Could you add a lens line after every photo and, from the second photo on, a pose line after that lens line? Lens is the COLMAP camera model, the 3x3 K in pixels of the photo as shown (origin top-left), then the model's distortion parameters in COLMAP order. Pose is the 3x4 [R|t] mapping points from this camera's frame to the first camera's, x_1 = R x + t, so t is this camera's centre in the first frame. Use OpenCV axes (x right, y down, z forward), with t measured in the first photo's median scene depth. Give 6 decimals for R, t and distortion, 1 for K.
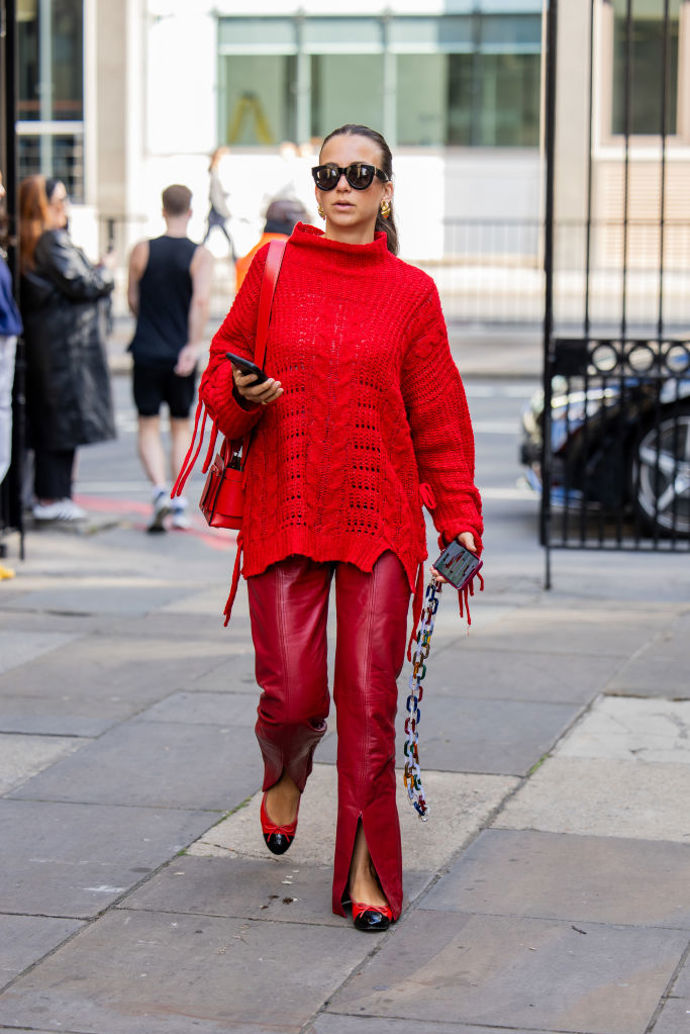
lens RADIAL K [[2890.2, 0, 344.5], [0, 2890.2, 517.5], [0, 0, 1]] dist [0.029740, 0.000000]
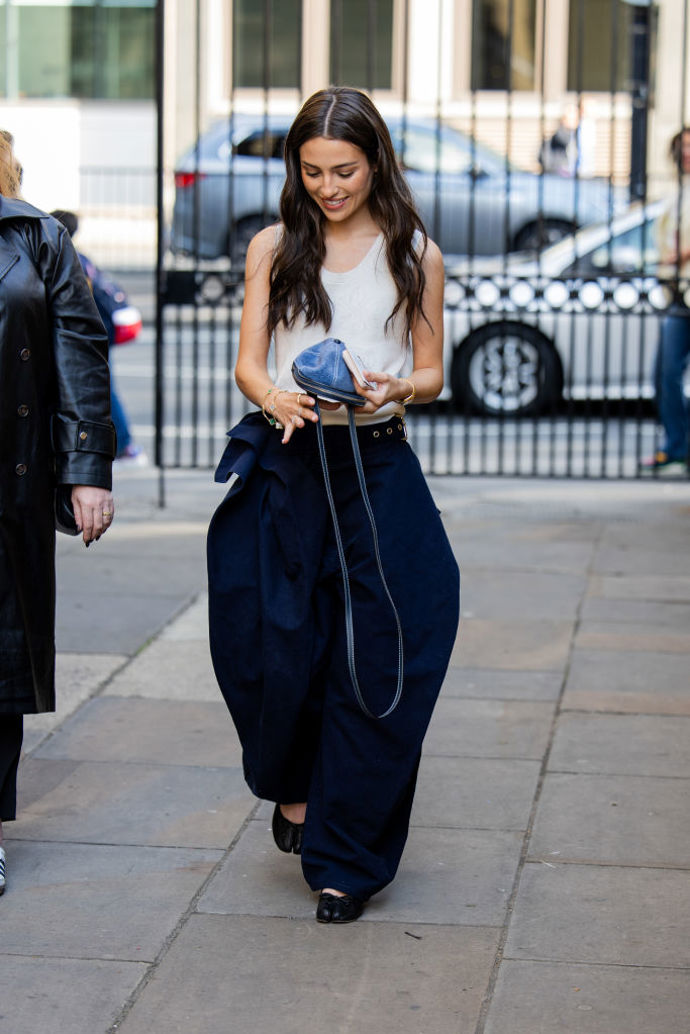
lens RADIAL K [[2890.2, 0, 346.0], [0, 2890.2, 516.4], [0, 0, 1]] dist [0.029740, 0.000000]
pose [[0.991717, -0.006377, 0.128282, 0.002369], [0.004591, 0.999888, 0.014210, 0.023439], [-0.128359, -0.013503, 0.991636, -0.108328]]
